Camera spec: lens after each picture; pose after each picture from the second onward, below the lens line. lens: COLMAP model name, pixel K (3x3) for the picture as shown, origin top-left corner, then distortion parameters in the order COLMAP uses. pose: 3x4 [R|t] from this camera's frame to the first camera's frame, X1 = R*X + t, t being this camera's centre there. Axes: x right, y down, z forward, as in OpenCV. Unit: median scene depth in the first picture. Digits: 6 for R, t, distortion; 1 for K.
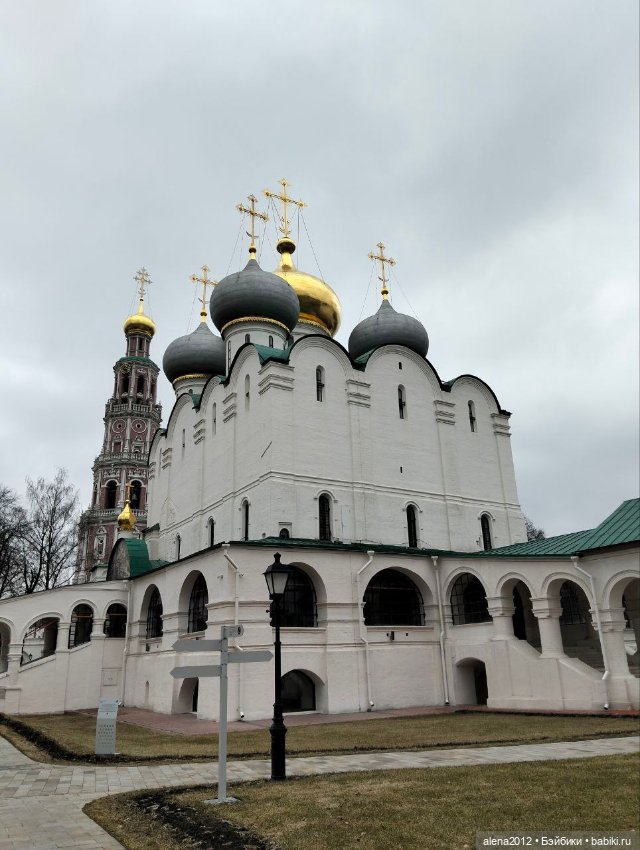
lens RADIAL K [[659.7, 0, 320.0], [0, 659.7, 425.0], [0, 0, 1]] dist [0.080045, -0.192523]
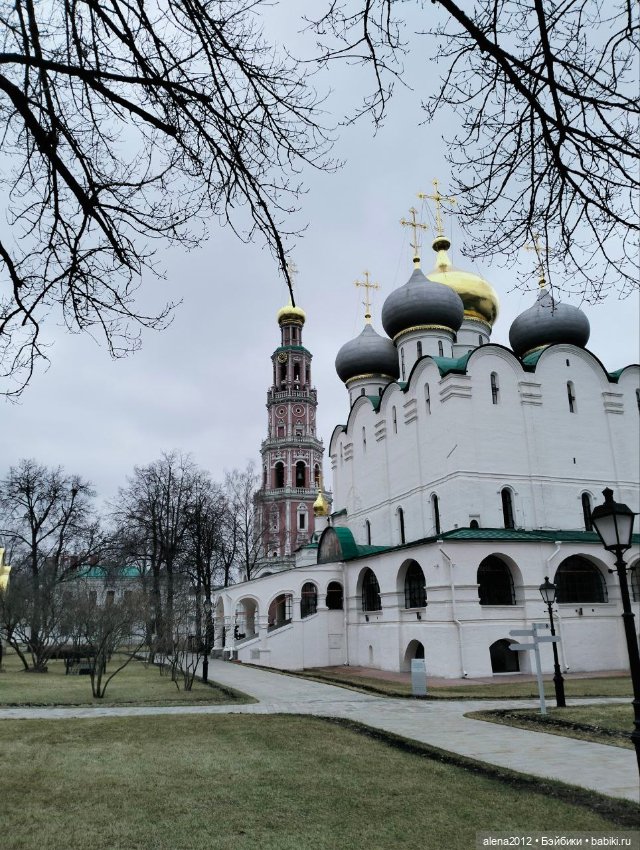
lens RADIAL K [[659.0, 0, 323.8], [0, 659.0, 436.8], [0, 0, 1]] dist [0.085701, -0.182606]
pose [[0.978272, -0.049950, -0.201220, -0.069370], [0.063714, 0.996008, 0.062513, -0.078337], [0.197295, -0.073976, 0.977549, -0.182753]]
